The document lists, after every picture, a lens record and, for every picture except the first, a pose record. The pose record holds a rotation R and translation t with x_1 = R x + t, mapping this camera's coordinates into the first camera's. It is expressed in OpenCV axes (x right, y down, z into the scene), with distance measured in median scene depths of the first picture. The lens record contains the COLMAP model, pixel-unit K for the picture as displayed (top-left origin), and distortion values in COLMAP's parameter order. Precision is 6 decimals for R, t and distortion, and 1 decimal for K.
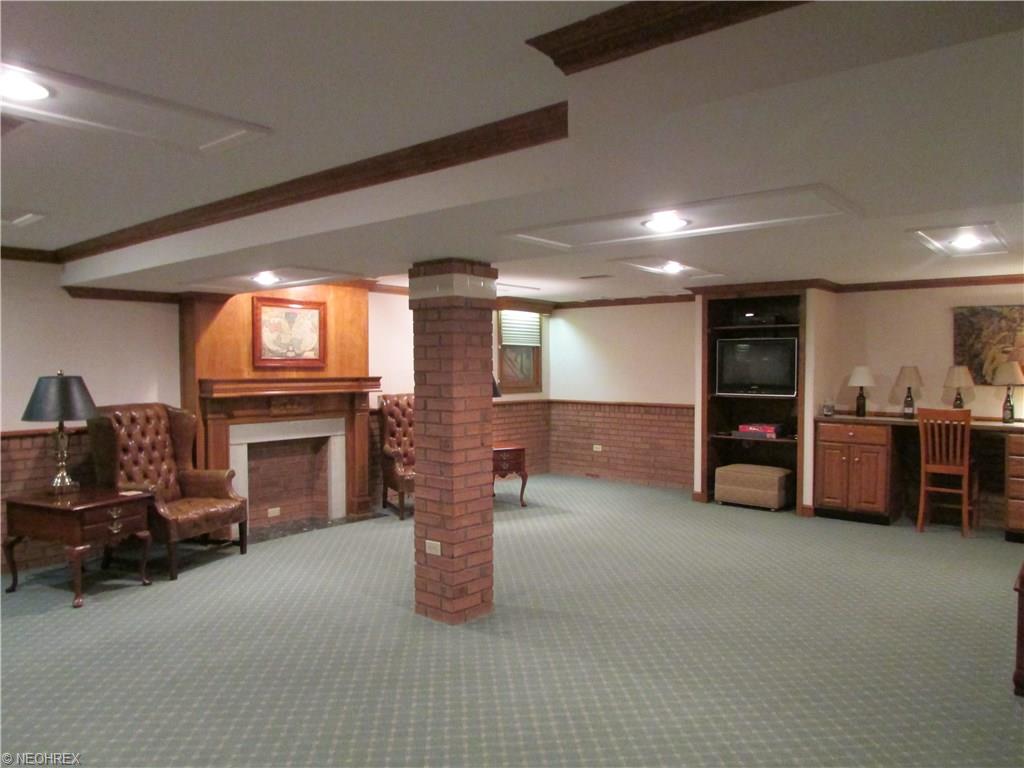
lens RADIAL K [[740.9, 0, 511.9], [0, 740.9, 378.3], [0, 0, 1]] dist [-0.009403, -0.005715]
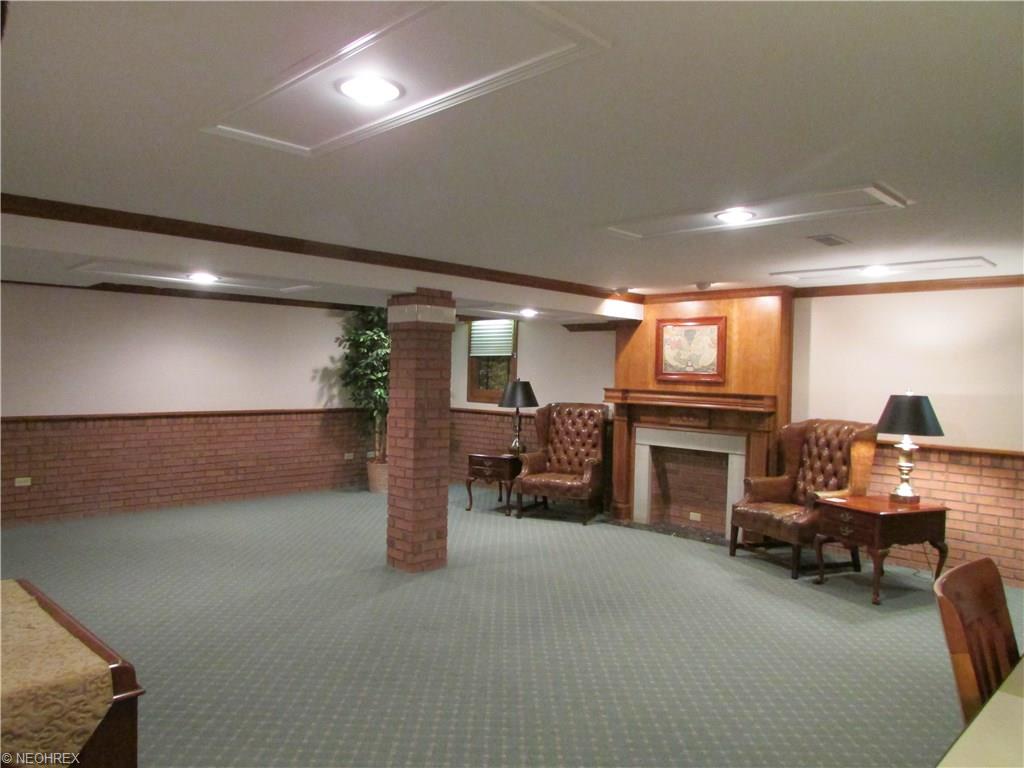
lens RADIAL K [[740.9, 0, 511.9], [0, 740.9, 378.3], [0, 0, 1]] dist [-0.009403, -0.005715]
pose [[-0.063072, 0.007380, -0.997982, 0.783226], [-0.043555, 0.999000, 0.010140, -0.019224], [0.997058, 0.044107, -0.062688, 0.814568]]
